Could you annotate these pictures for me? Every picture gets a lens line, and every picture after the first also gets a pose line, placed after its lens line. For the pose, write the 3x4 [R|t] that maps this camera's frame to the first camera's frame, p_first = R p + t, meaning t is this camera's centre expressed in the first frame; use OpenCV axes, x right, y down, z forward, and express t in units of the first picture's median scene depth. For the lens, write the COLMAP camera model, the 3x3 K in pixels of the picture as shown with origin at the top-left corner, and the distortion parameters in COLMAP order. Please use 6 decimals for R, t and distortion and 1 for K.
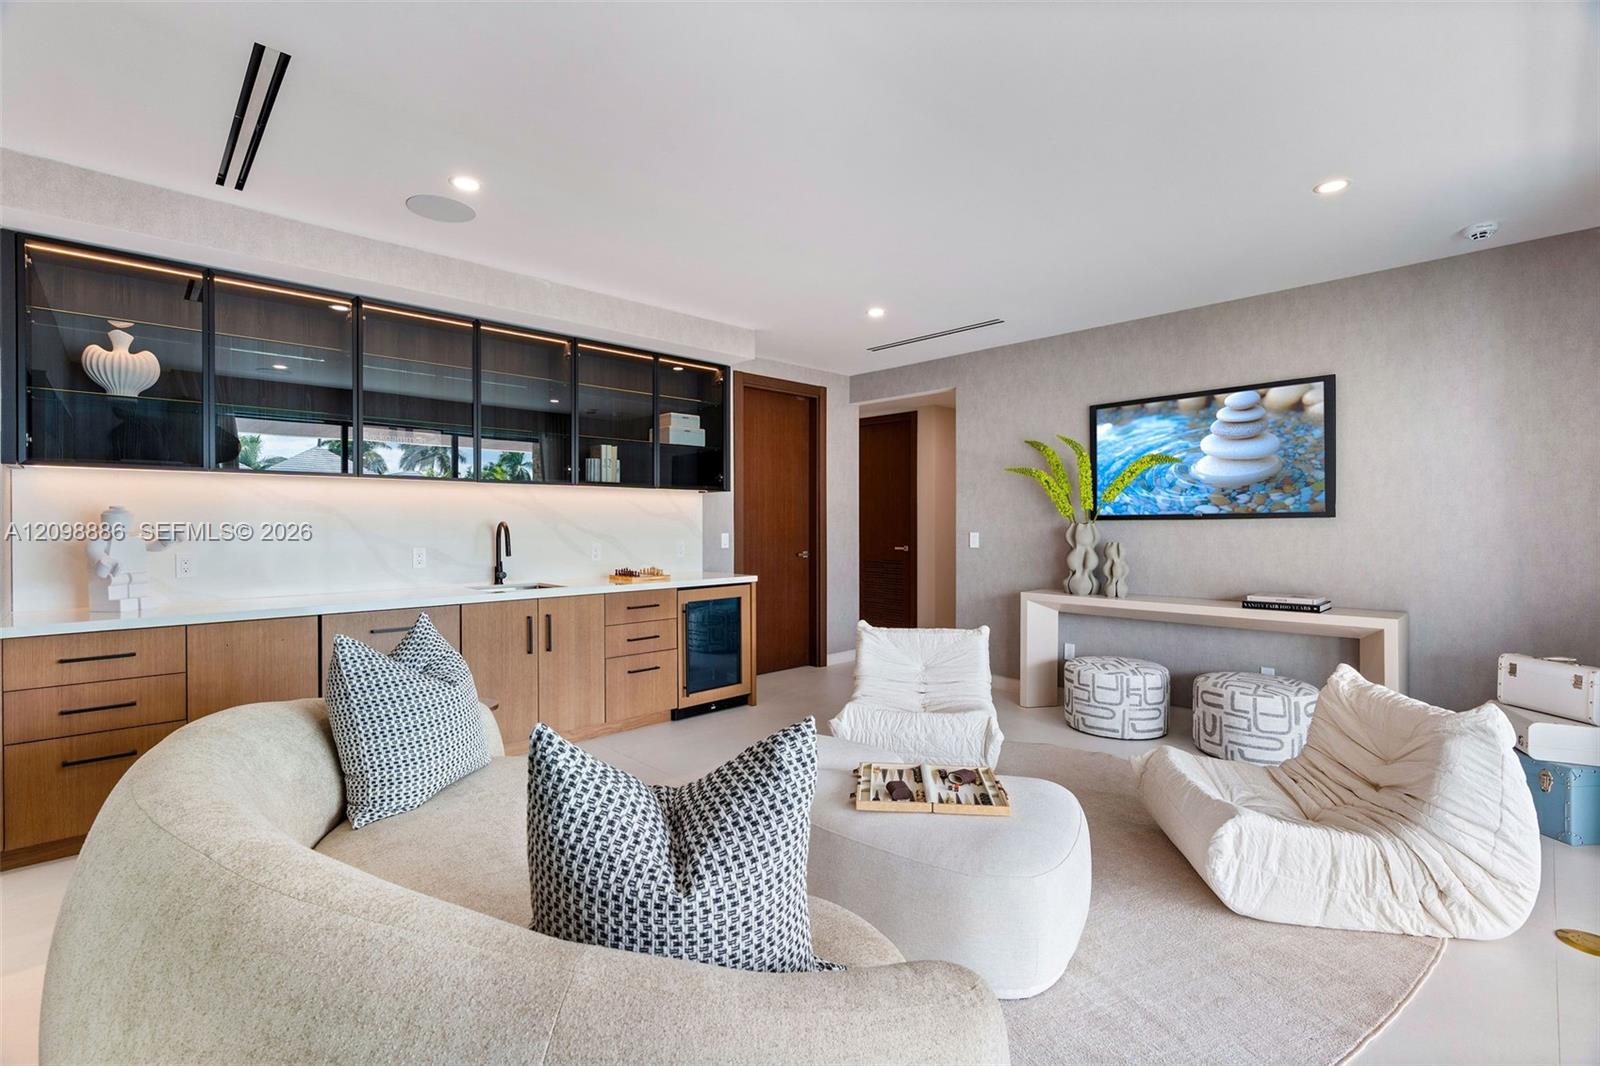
lens RADIAL K [[723.2, 0, 800.0], [0, 723.2, 533.0], [0, 0, 1]] dist [-0.001770, -0.000009]
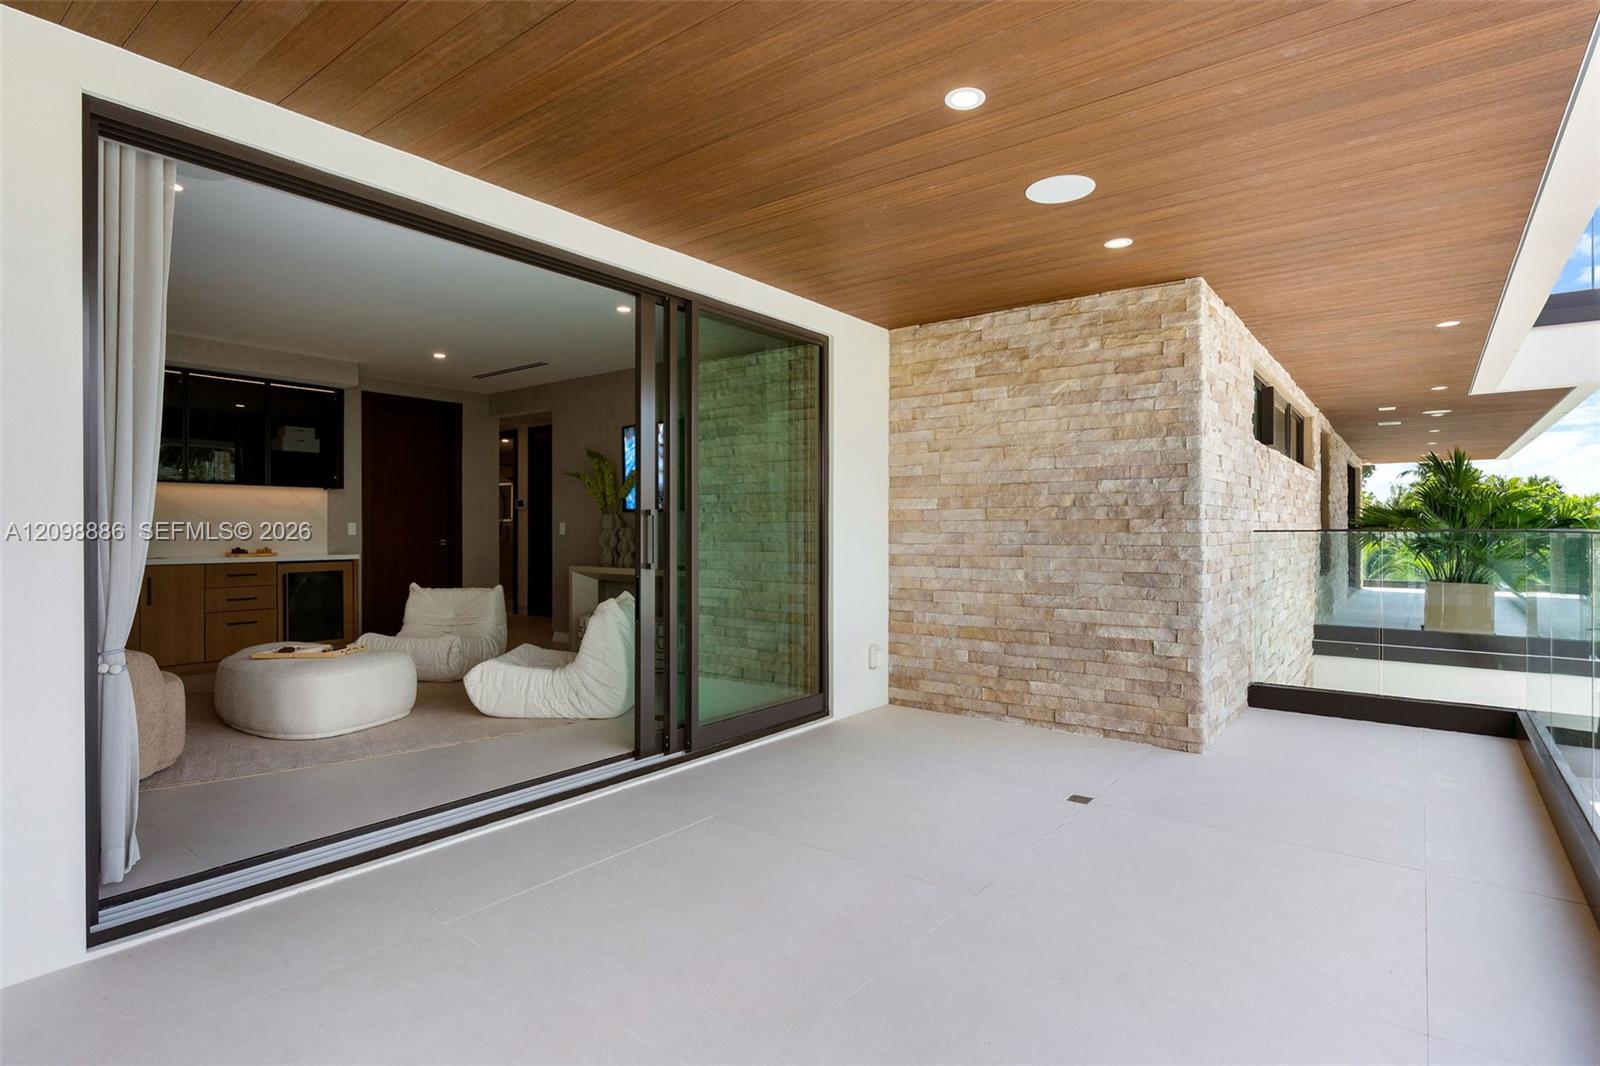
lens RADIAL K [[817.7, 0, 800.0], [0, 817.7, 533.0], [0, 0, 1]] dist [-0.003667, -0.000303]
pose [[0.989097, -0.000589, 0.147262, 0.523724], [0.002377, 0.999926, -0.011964, 0.042268], [-0.147244, 0.012183, 0.989025, -0.572393]]
